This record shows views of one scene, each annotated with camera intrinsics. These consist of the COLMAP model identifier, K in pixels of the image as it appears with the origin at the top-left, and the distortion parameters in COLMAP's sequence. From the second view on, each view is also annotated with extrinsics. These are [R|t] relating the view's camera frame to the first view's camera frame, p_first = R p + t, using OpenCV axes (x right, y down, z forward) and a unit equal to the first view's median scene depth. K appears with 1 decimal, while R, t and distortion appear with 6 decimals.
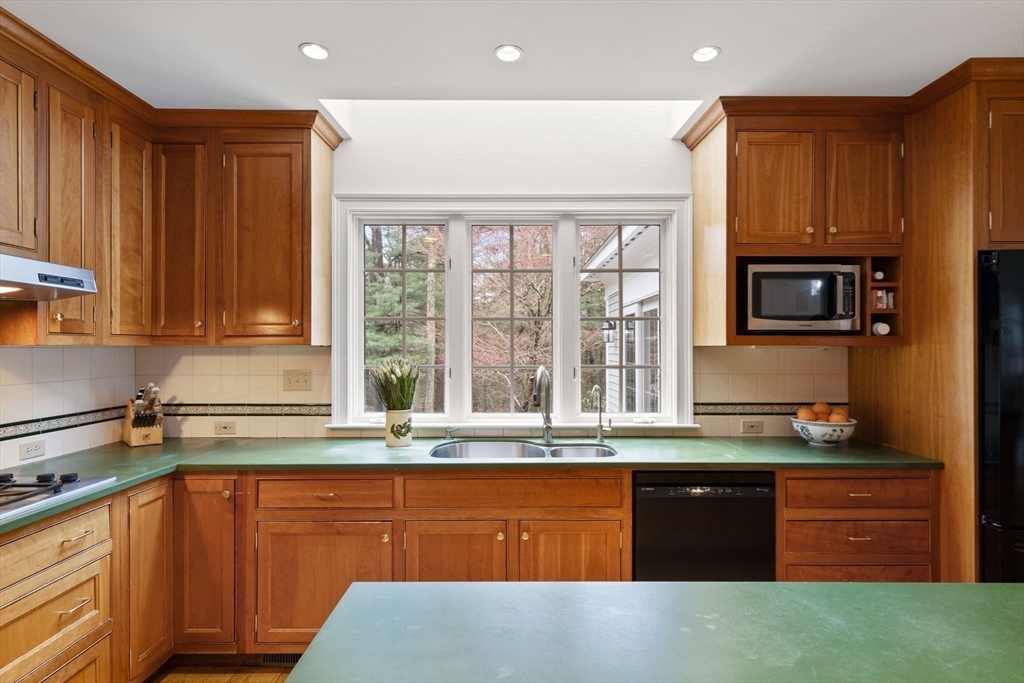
lens RADIAL K [[524.7, 0, 512.0], [0, 524.7, 341.5], [0, 0, 1]] dist [0.004528, 0.001196]
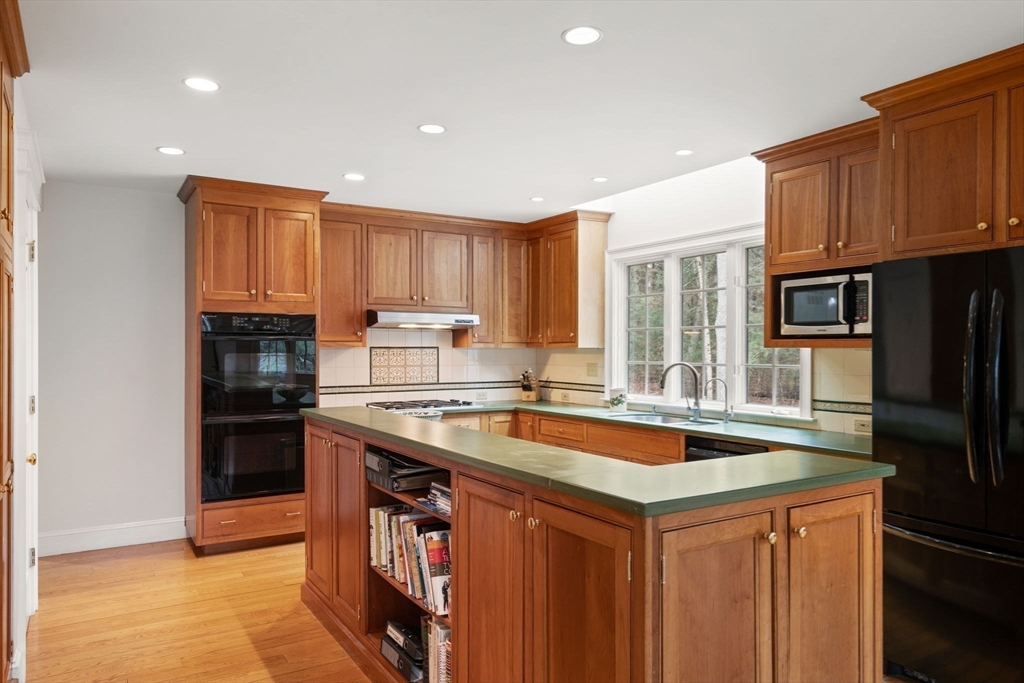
lens RADIAL K [[679.1, 0, 527.1], [0, 679.1, 342.7], [0, 0, 1]] dist [-0.032226, 0.001415]
pose [[0.543602, -0.006310, -0.839320, 1.429107], [0.003150, 0.999980, -0.005478, 0.002868], [0.839337, 0.000335, 0.543611, -0.340700]]
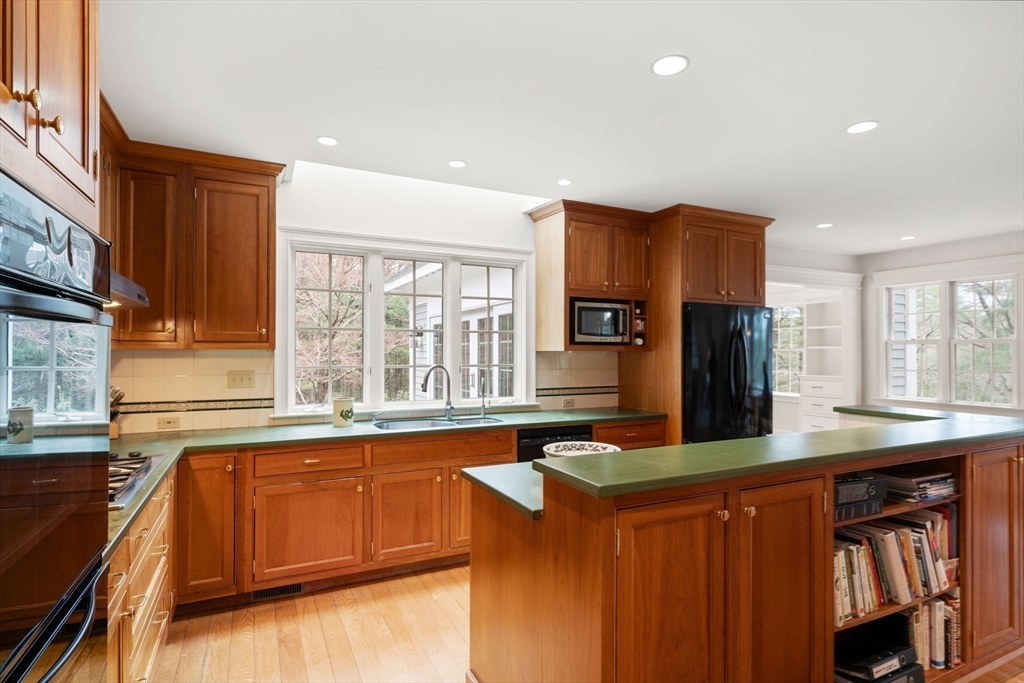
lens RADIAL K [[524.7, 0, 512.0], [0, 524.7, 341.5], [0, 0, 1]] dist [0.004528, 0.001196]
pose [[0.898789, 0.010888, 0.438247, -0.446118], [-0.006973, 0.999920, -0.010542, -0.002990], [-0.438326, 0.006419, 0.898793, -0.389378]]
